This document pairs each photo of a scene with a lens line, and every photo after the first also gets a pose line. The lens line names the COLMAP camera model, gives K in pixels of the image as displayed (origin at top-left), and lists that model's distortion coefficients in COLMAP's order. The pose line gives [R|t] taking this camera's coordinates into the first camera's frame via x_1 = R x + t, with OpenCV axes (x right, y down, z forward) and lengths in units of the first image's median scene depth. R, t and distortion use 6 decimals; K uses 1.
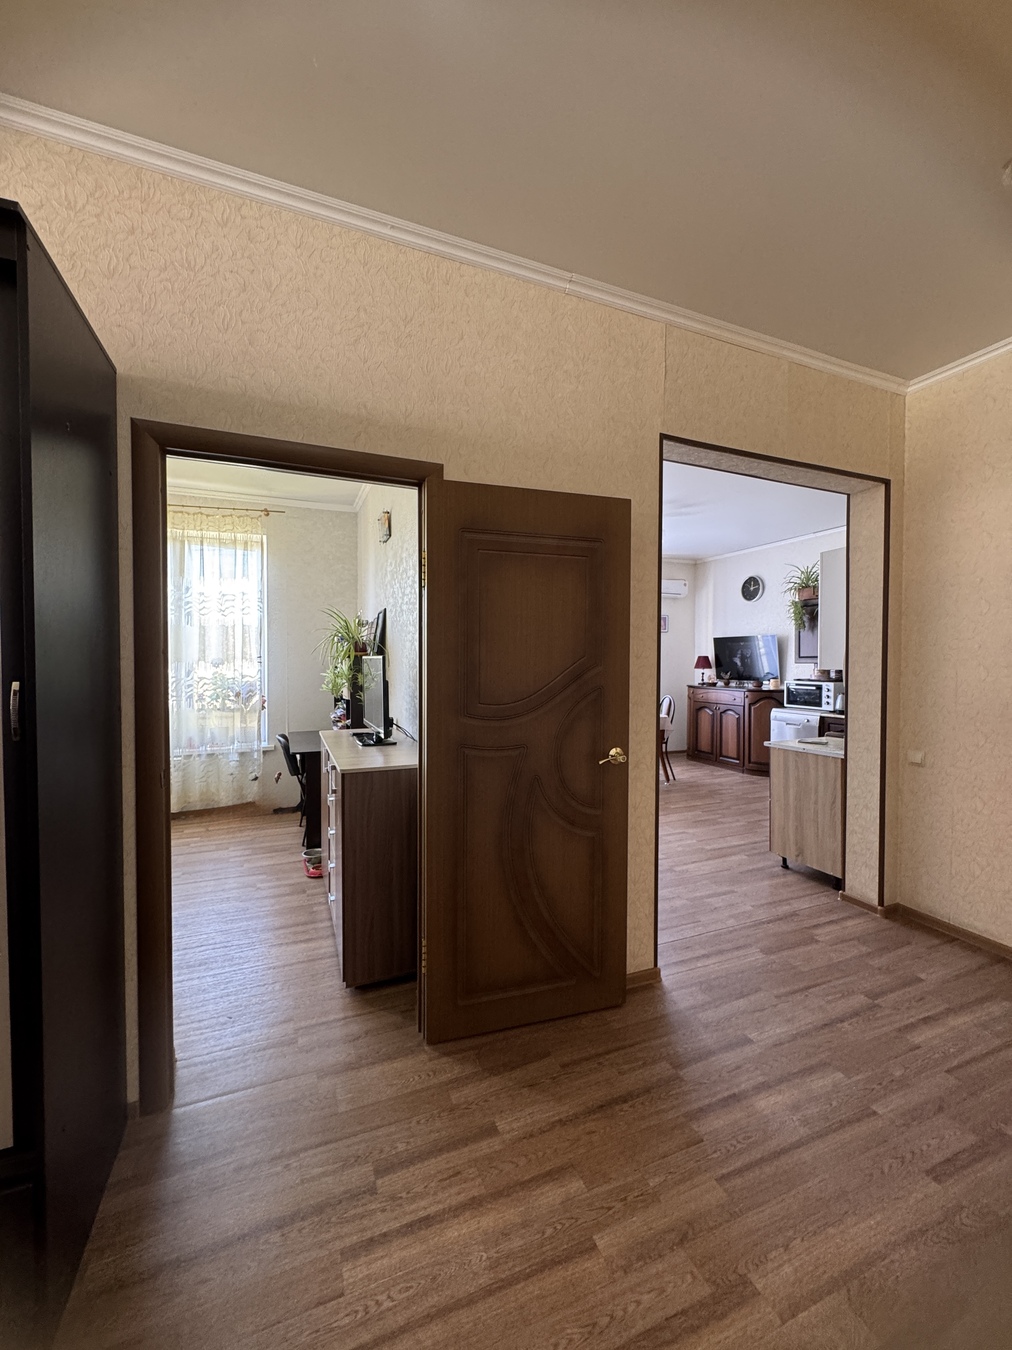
lens RADIAL K [[539.9, 0, 505.1], [0, 539.9, 664.1], [0, 0, 1]] dist [0.001497, 0.000364]
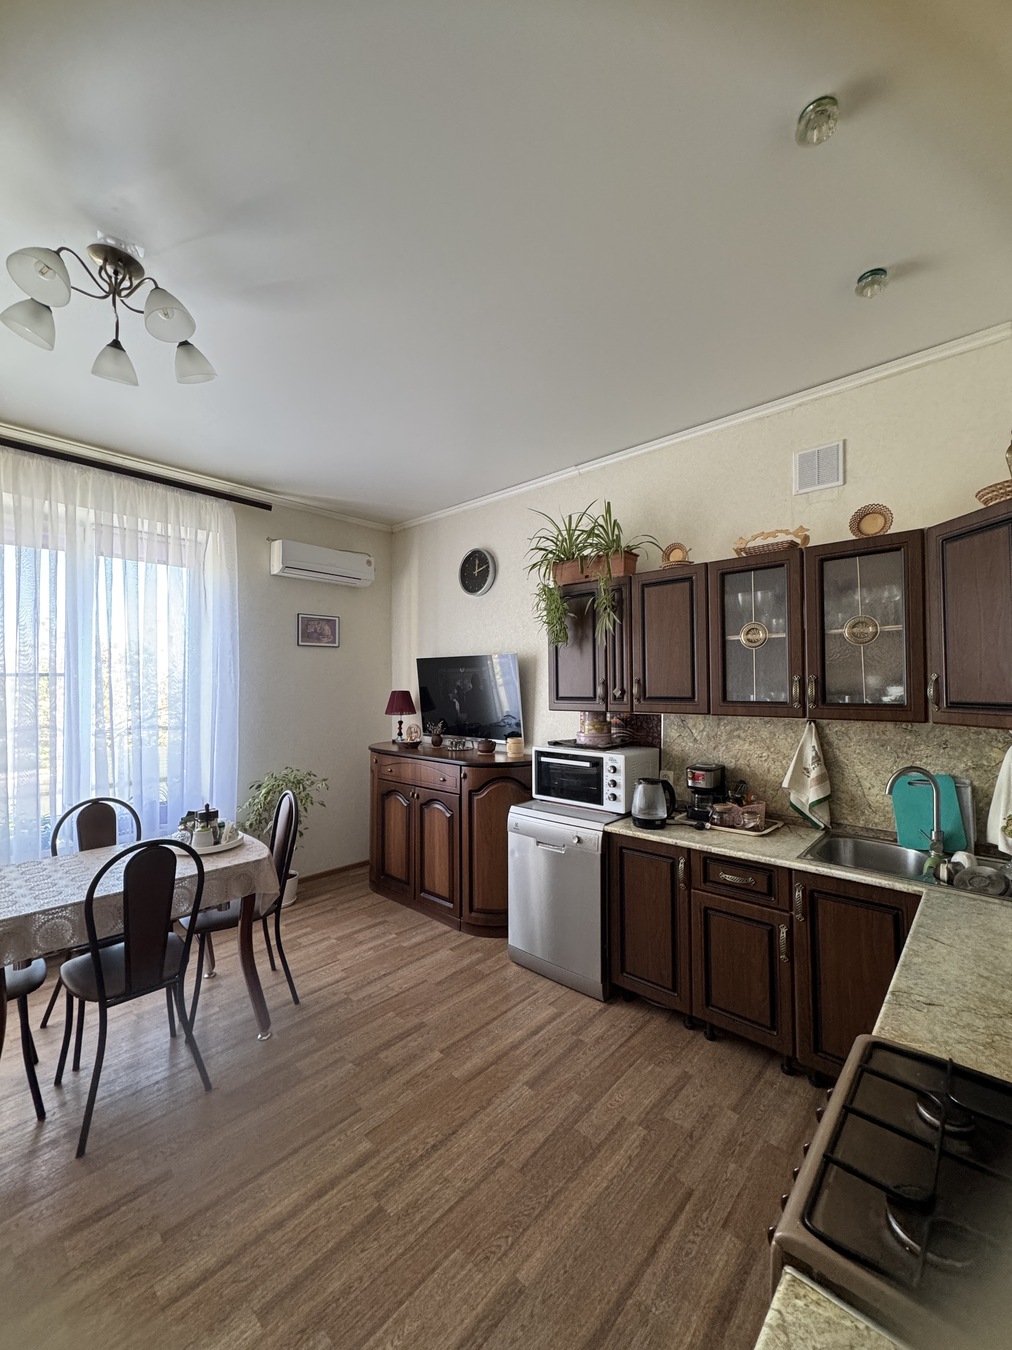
lens RADIAL K [[539.9, 0, 500.3], [0, 539.9, 670.6], [0, 0, 1]] dist [0.001497, 0.000364]
pose [[0.909678, -0.001422, 0.415311, 0.266015], [0.012750, 0.999618, -0.024503, -0.024799], [-0.415118, 0.027585, 0.909349, 0.522191]]
